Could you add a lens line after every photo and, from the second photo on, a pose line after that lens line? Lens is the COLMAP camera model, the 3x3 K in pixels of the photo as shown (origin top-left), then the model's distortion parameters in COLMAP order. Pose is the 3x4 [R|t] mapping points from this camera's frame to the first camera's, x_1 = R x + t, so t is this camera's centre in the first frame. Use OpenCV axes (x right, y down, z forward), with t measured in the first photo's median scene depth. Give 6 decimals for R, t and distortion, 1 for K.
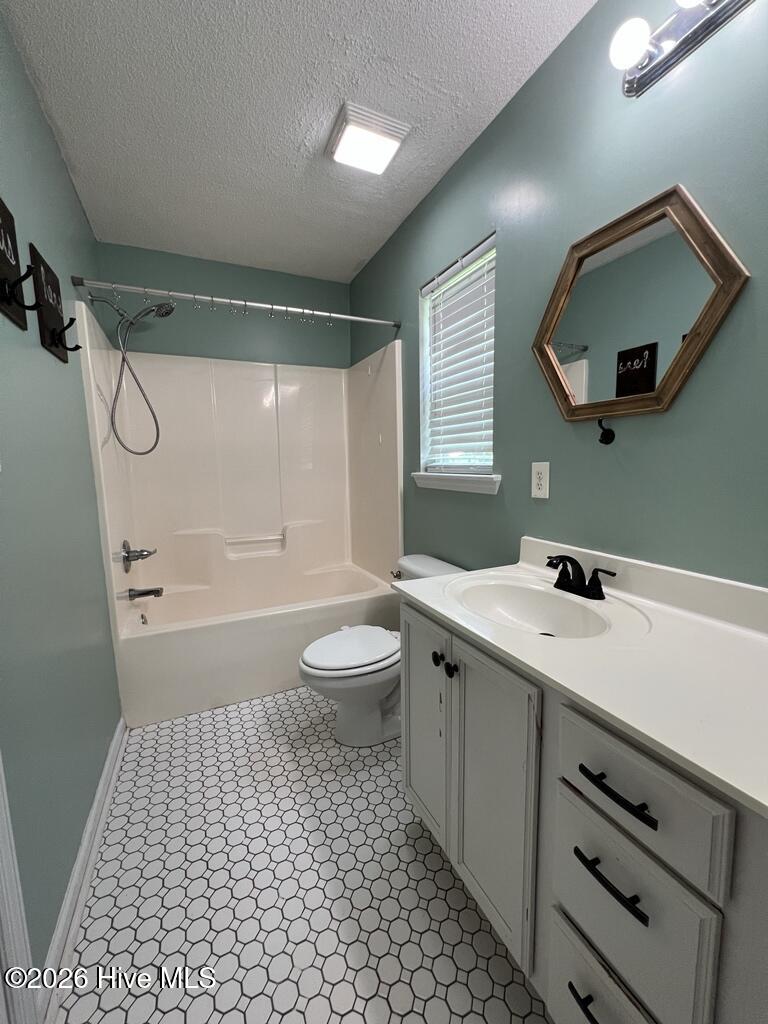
lens RADIAL K [[409.4, 0, 384.0], [0, 409.4, 512.0], [0, 0, 1]] dist [-0.002666, 0.000240]
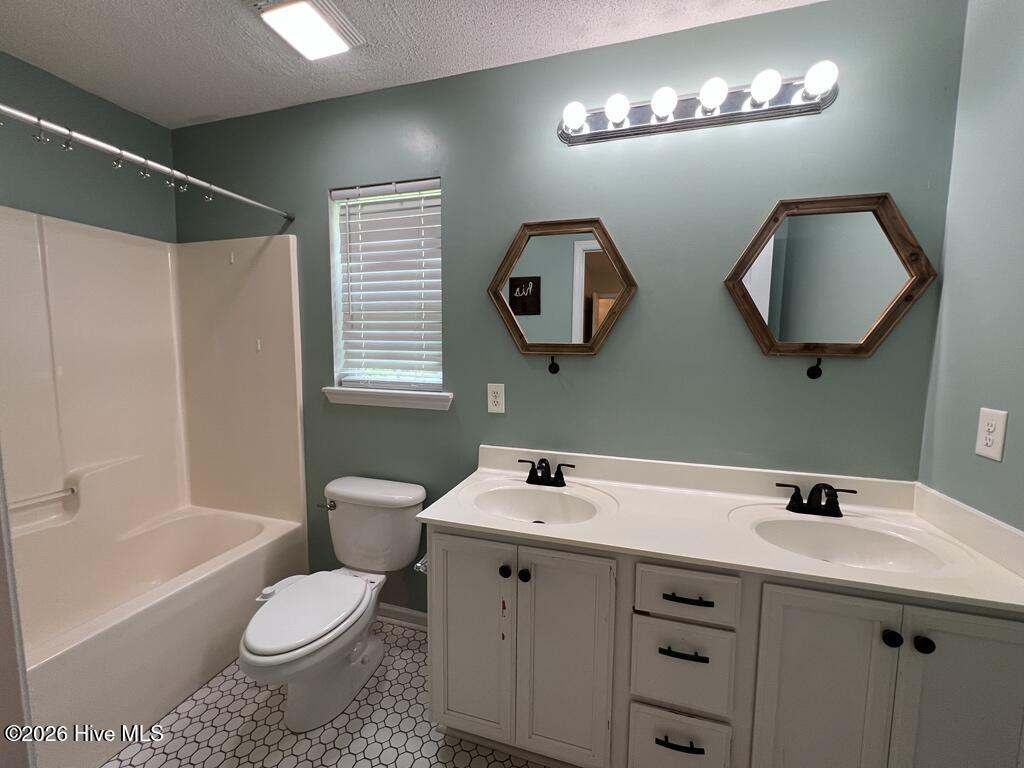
lens RADIAL K [[409.4, 0, 512.0], [0, 409.4, 384.0], [0, 0, 1]] dist [-0.002666, 0.000240]
pose [[0.667829, -0.043035, 0.743070, -0.416131], [0.067287, 0.997730, -0.002690, -0.095611], [-0.741267, 0.051795, 0.669209, 0.120898]]
